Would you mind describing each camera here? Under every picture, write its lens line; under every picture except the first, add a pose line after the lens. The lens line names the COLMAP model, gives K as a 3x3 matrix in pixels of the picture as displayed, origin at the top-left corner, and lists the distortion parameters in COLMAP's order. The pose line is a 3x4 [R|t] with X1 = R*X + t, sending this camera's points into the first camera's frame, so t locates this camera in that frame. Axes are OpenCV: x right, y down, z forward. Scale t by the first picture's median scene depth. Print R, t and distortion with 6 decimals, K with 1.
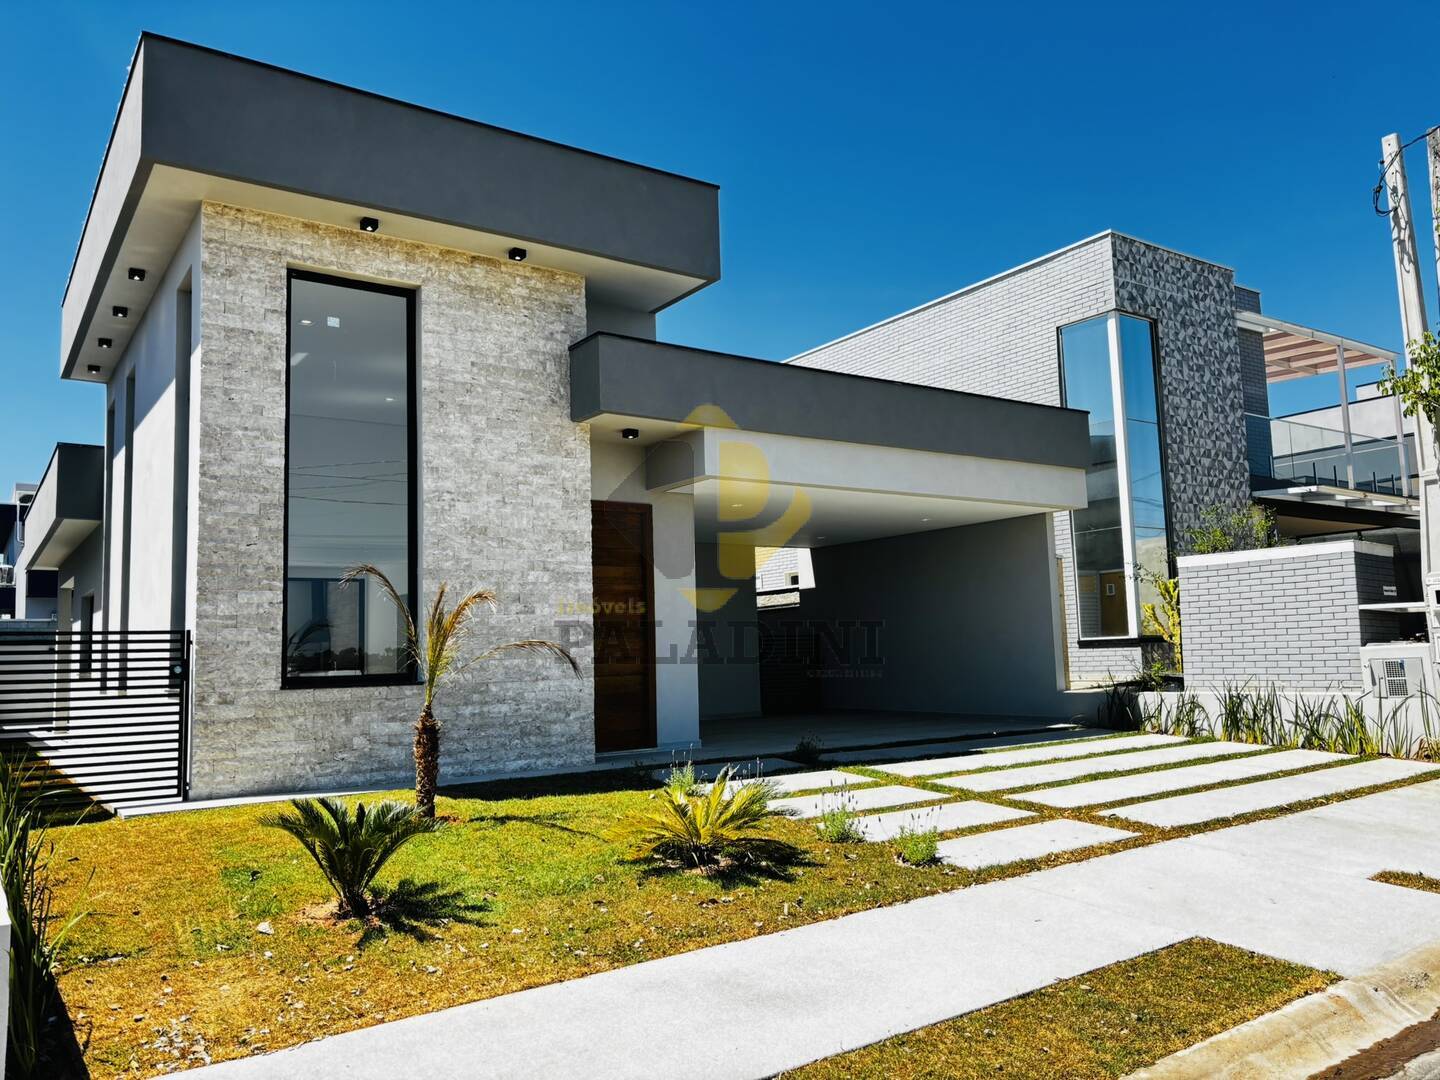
lens RADIAL K [[1082.1, 0, 713.6], [0, 1082.1, 550.3], [0, 0, 1]] dist [0.028365, -0.031689]
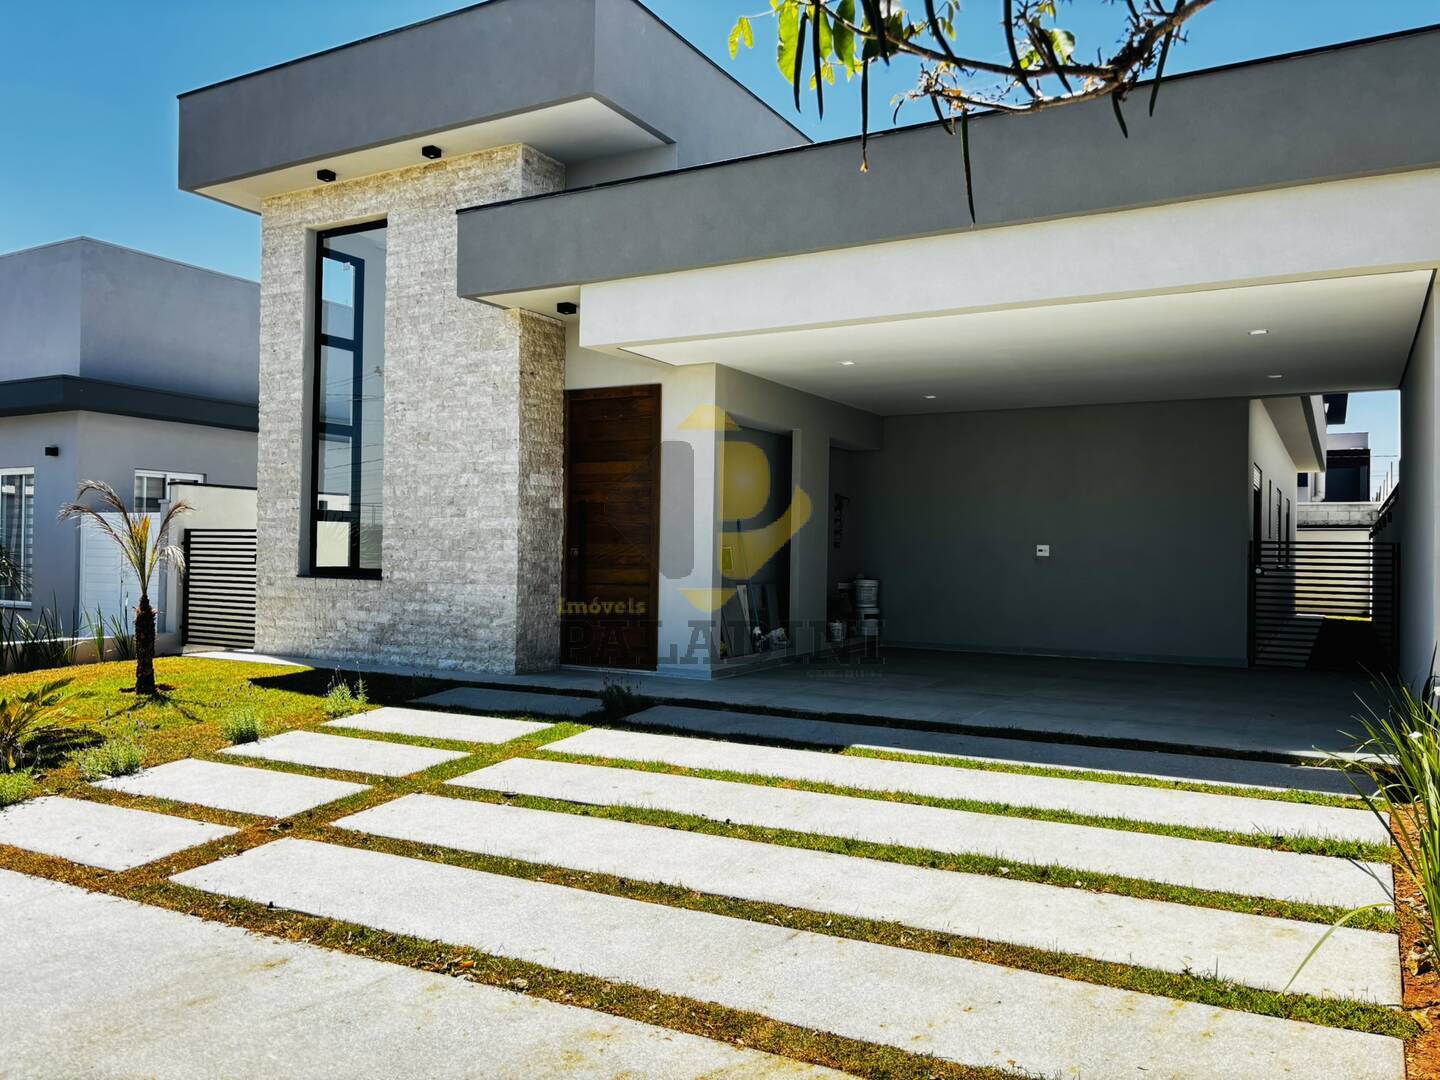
lens RADIAL K [[1082.1, 0, 723.3], [0, 1082.1, 543.9], [0, 0, 1]] dist [0.028365, -0.031689]
pose [[0.443876, 0.027886, -0.895654, 0.845072], [0.062880, 0.996083, 0.062175, 0.037578], [0.893879, -0.083916, 0.440384, 0.787414]]
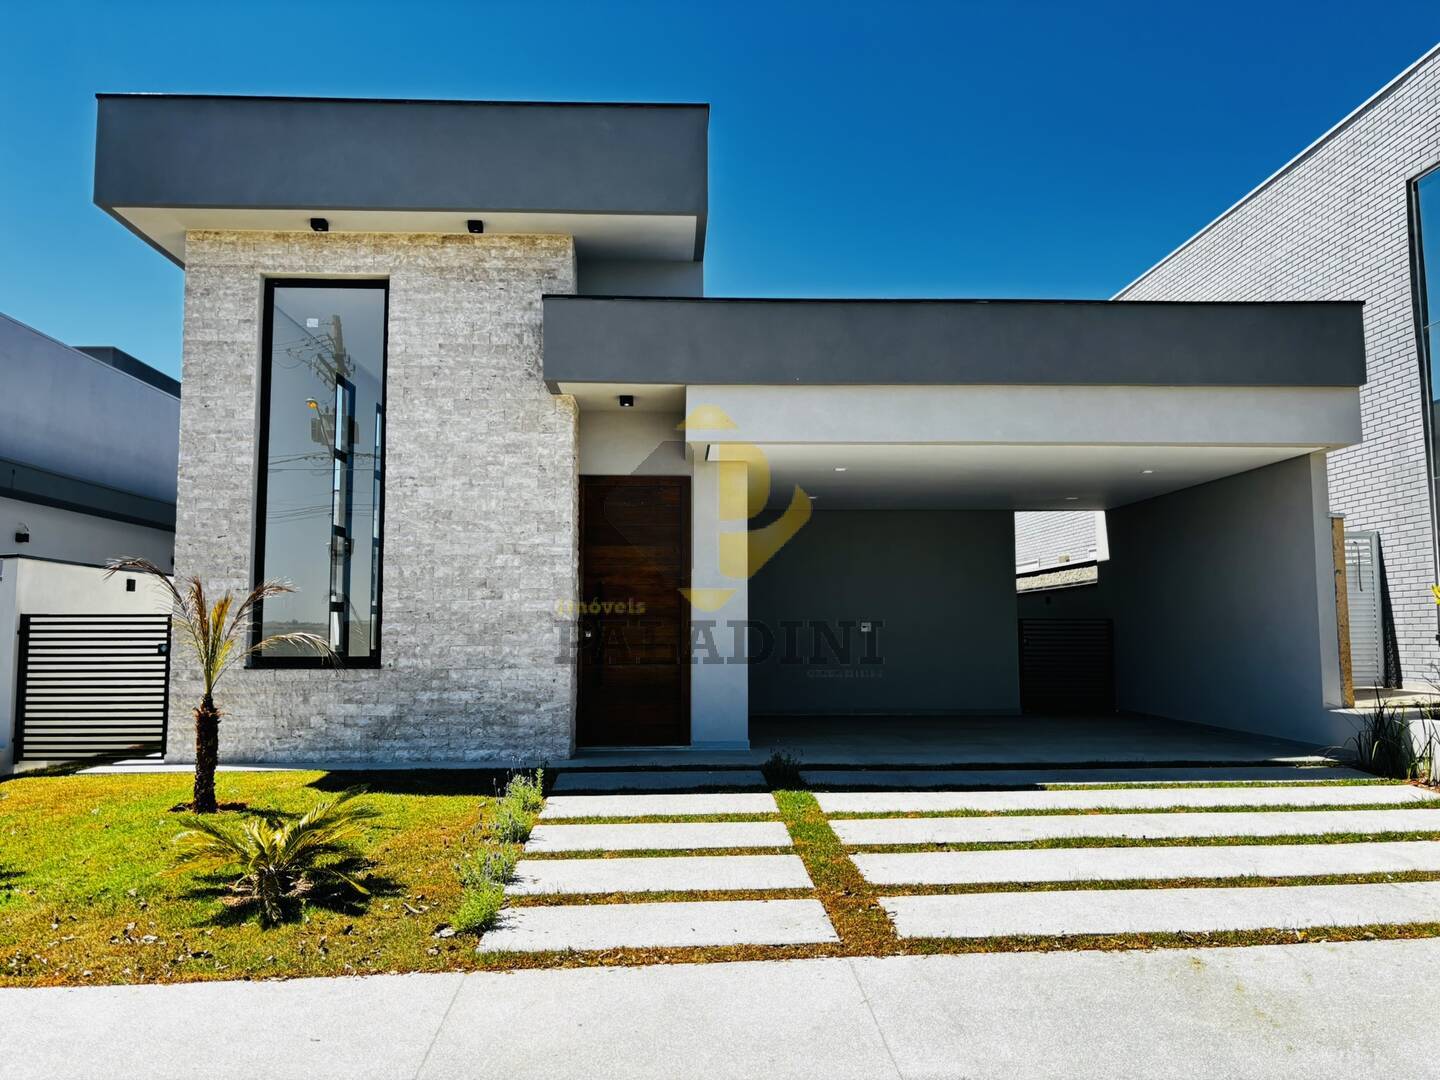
lens RADIAL K [[1082.1, 0, 719.4], [0, 1082.1, 546.0], [0, 0, 1]] dist [0.028365, -0.031689]
pose [[0.846746, -0.016953, -0.531727, 0.520536], [0.031414, 0.999341, 0.018163, 0.000071], [0.531069, -0.032084, 0.846721, 0.294900]]
